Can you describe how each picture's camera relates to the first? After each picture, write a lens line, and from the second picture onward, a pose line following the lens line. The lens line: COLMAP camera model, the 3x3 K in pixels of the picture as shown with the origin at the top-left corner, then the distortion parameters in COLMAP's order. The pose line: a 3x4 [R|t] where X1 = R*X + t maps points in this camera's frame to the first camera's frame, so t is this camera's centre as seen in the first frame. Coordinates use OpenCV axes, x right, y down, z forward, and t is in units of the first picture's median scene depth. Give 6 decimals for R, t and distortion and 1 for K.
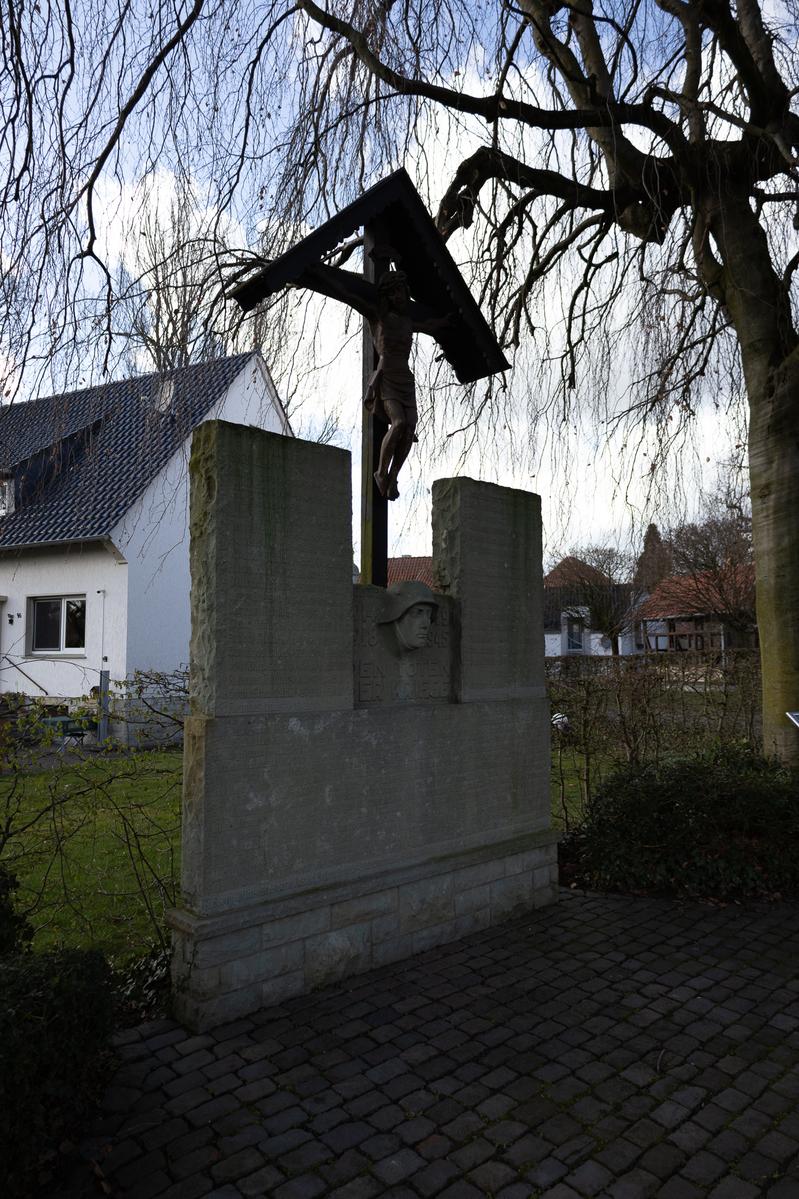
lens RADIAL K [[774.9, 0, 399.5], [0, 774.9, 599.5], [0, 0, 1]] dist [0.001086, 0.000955]
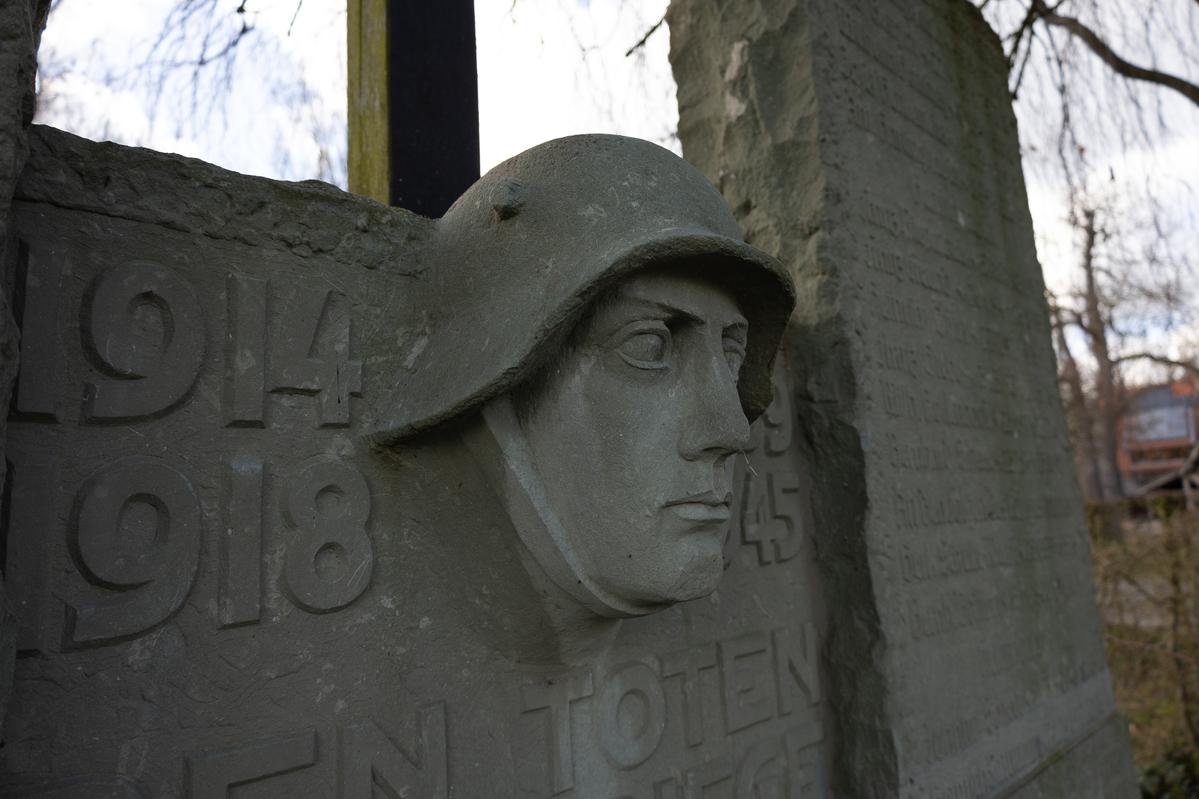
lens RADIAL K [[774.9, 0, 602.1], [0, 774.9, 400.8], [0, 0, 1]] dist [0.001086, 0.000955]
pose [[0.998266, -0.057681, 0.011747, 0.011414], [0.058530, 0.993875, -0.093736, 0.039225], [-0.006269, 0.094261, 0.995528, 0.867233]]
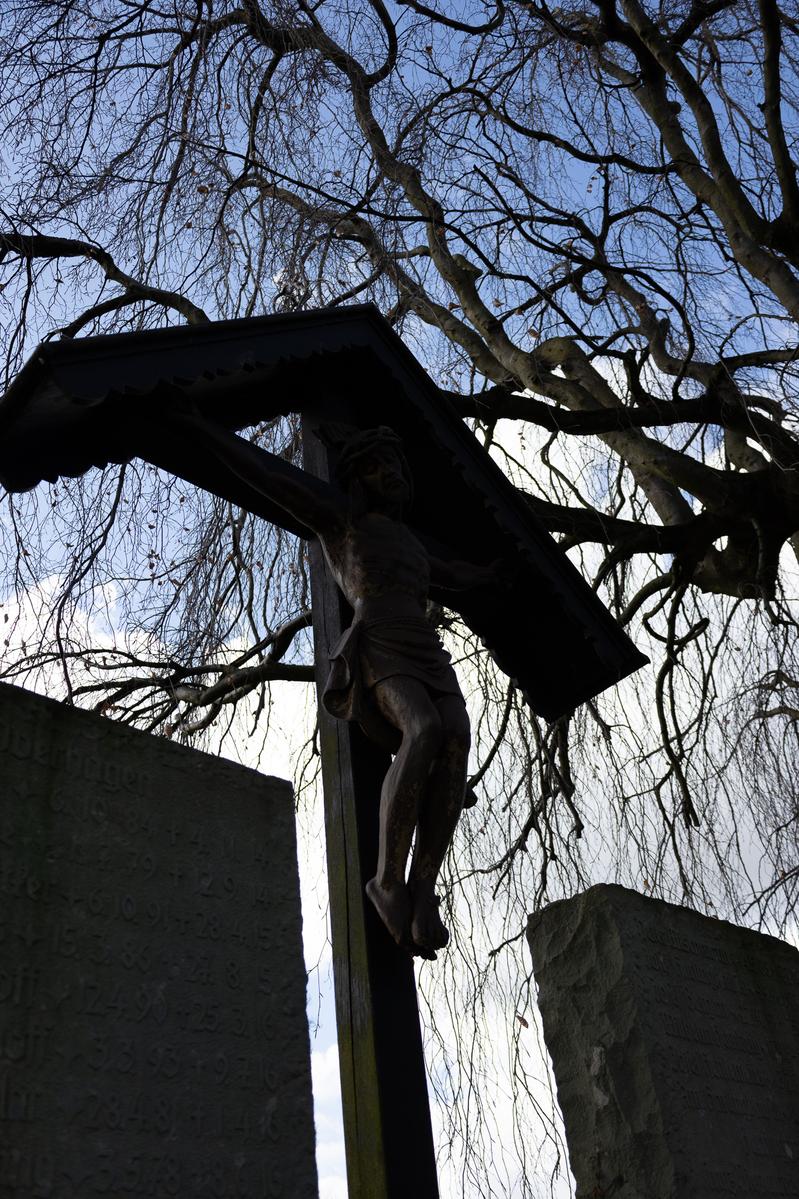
lens RADIAL K [[1028.3, 0, 393.0], [0, 1028.3, 602.1], [0, 0, 1]] dist [-0.007540, 0.000449]
pose [[0.994790, -0.089463, 0.048886, -0.034208], [0.101367, 0.816827, -0.567906, -0.005770], [0.010875, 0.569903, 0.821640, 0.592899]]
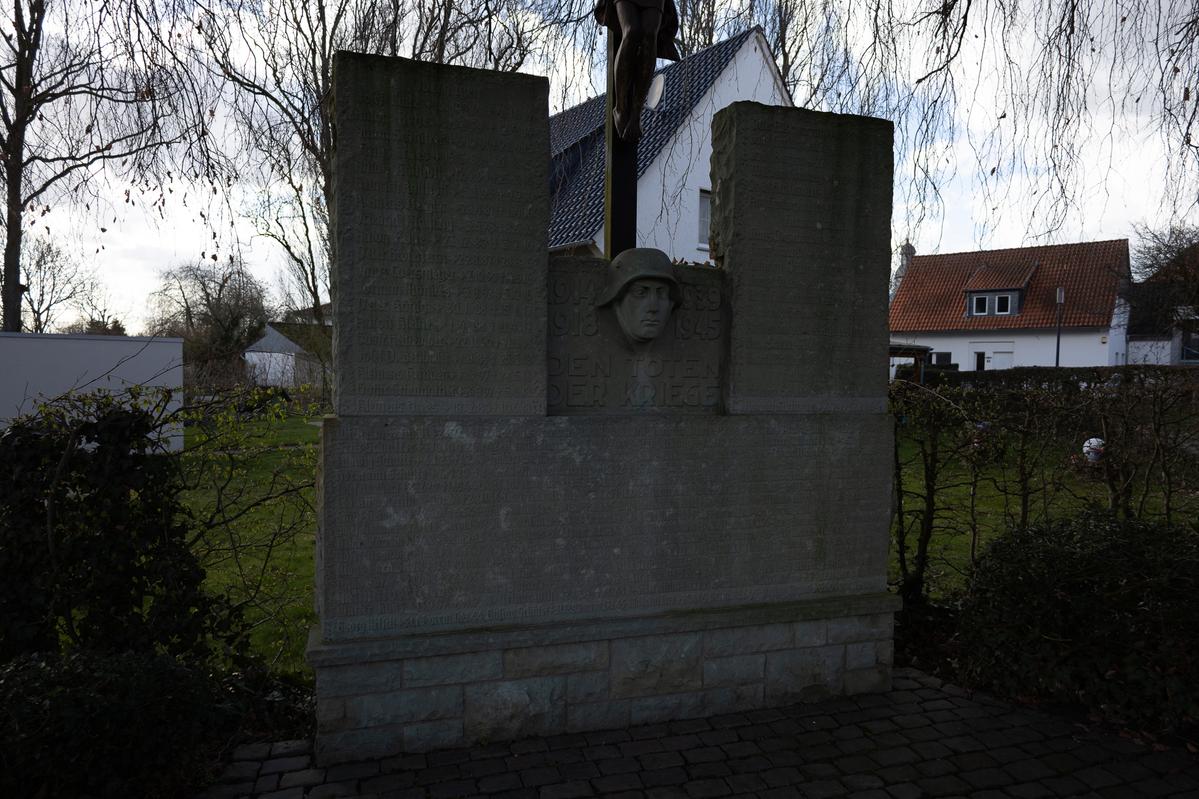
lens RADIAL K [[780.8, 0, 599.7], [0, 780.8, 393.5], [0, 0, 1]] dist [-0.004183, 0.001609]
pose [[0.900732, 0.035754, -0.432900, 0.315273], [0.014386, 0.993605, 0.111996, 0.029650], [0.434136, -0.107106, 0.894457, 0.299323]]
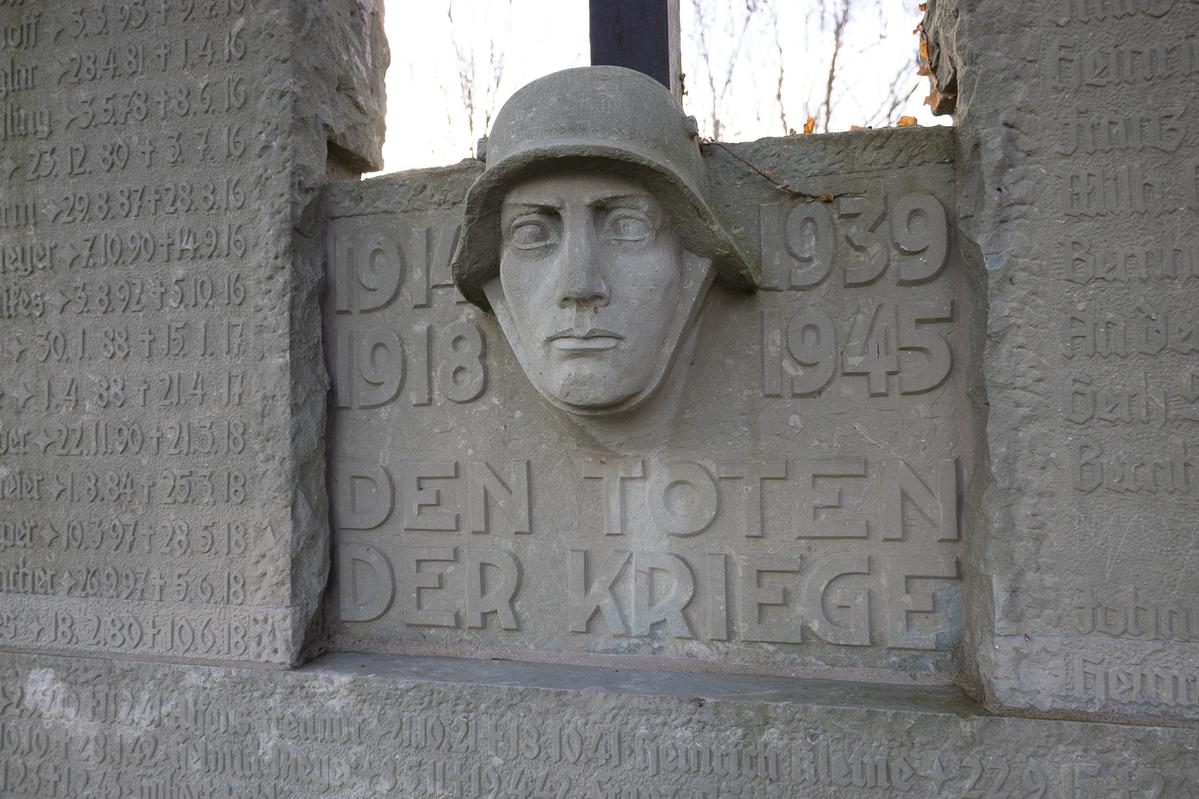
lens RADIAL K [[774.9, 0, 602.1], [0, 774.9, 400.8], [0, 0, 1]] dist [0.001086, 0.000955]
pose [[0.557708, -0.029837, -0.829501, 0.192275], [0.080430, 0.996594, 0.018229, 0.058050], [0.826131, -0.076883, 0.558208, 0.900636]]
